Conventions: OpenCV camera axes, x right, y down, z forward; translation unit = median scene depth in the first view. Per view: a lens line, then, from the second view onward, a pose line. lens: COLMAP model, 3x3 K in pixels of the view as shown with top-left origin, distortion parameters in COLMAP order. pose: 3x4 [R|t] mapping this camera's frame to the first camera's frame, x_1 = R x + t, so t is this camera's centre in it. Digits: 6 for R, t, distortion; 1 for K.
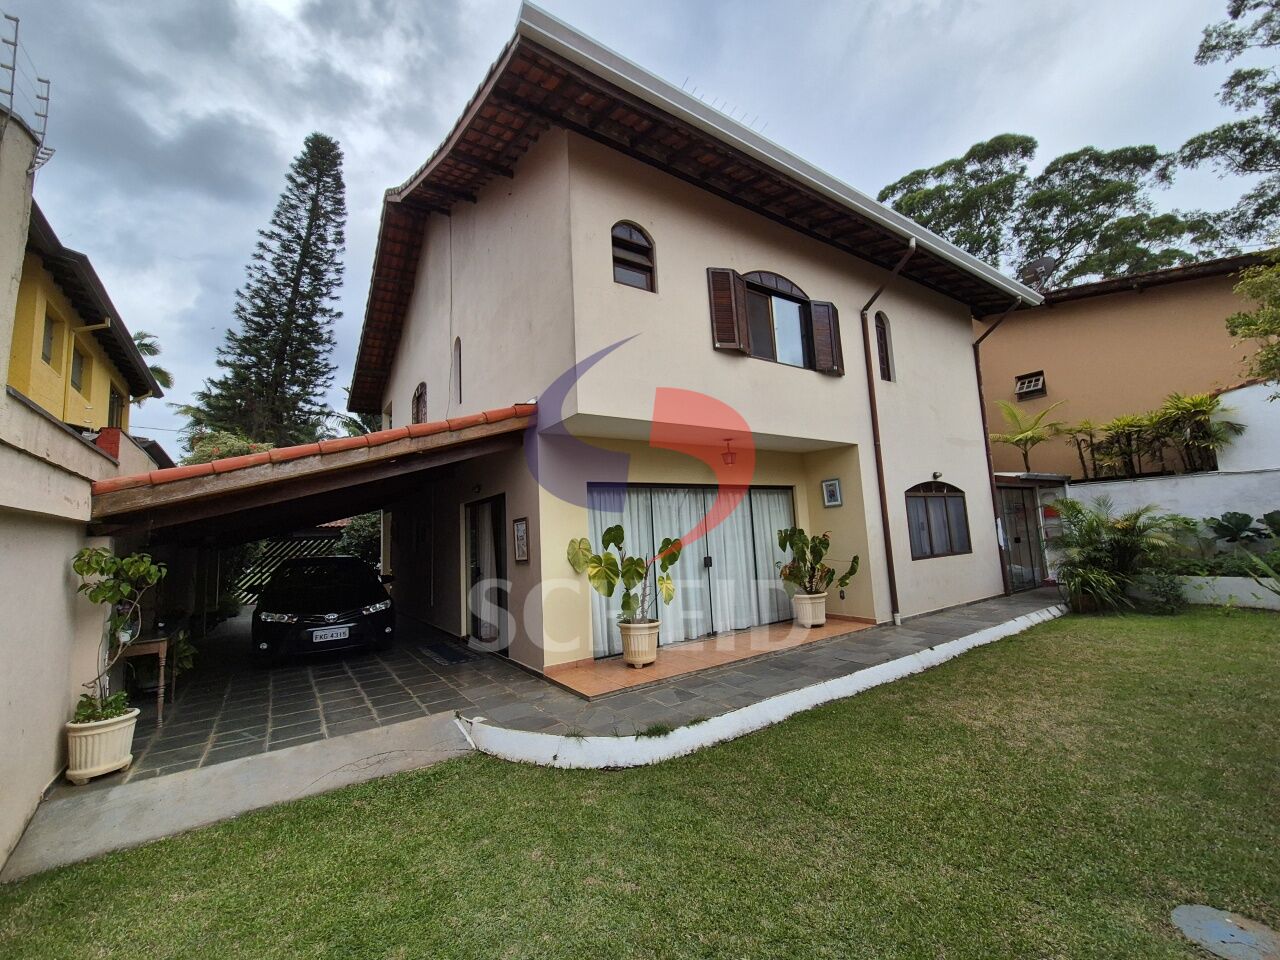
lens RADIAL K [[527.0, 0, 646.6], [0, 527.0, 476.4], [0, 0, 1]] dist [0.004364, 0.000104]
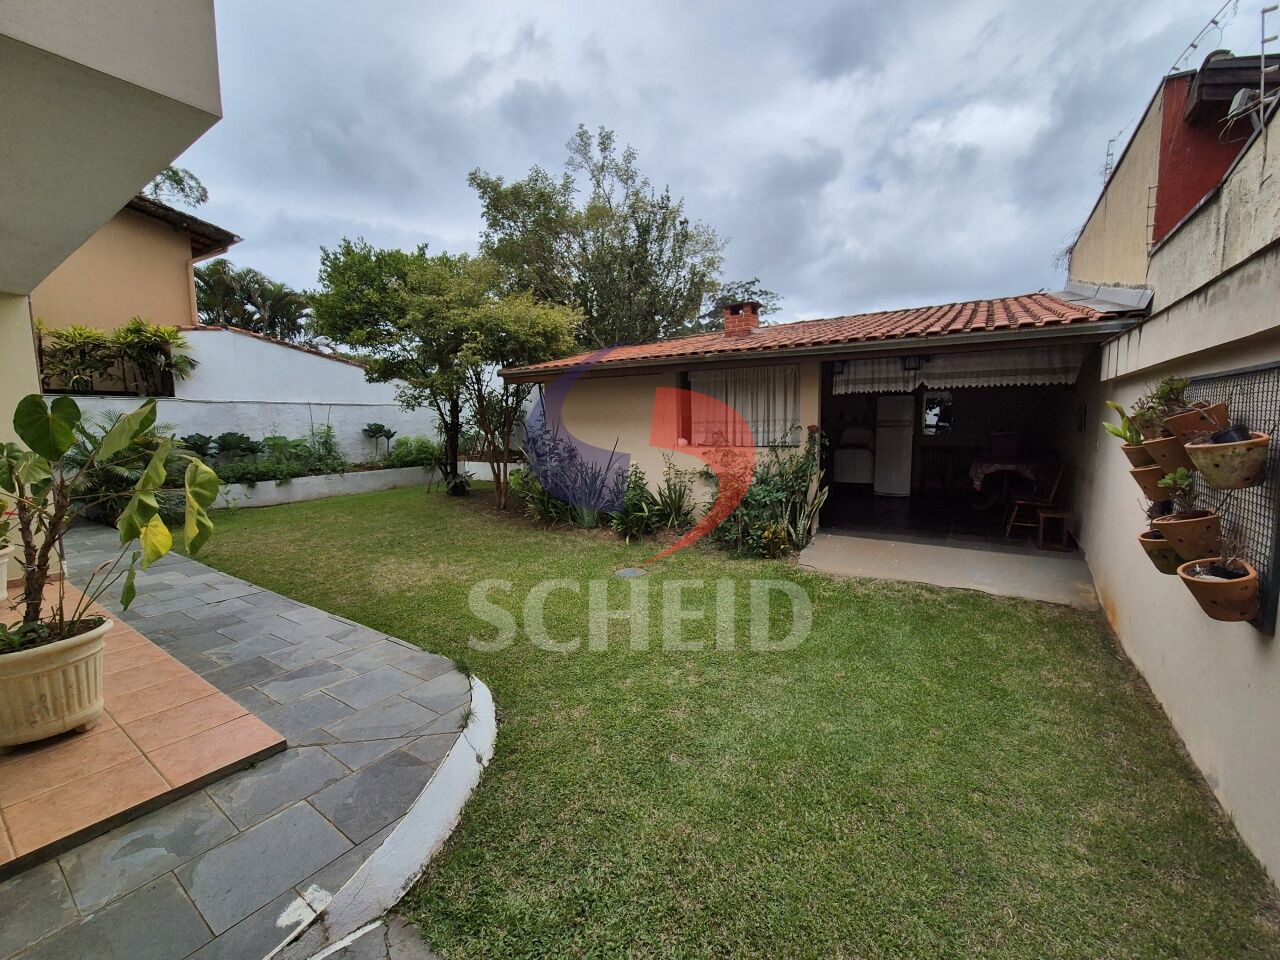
lens RADIAL K [[527.0, 0, 646.6], [0, 527.0, 476.4], [0, 0, 1]] dist [0.004364, 0.000104]
pose [[-0.368284, -0.036292, 0.929005, -0.695959], [-0.075536, 0.997102, 0.009008, 0.138989], [-0.926640, -0.066856, -0.369958, 0.892015]]
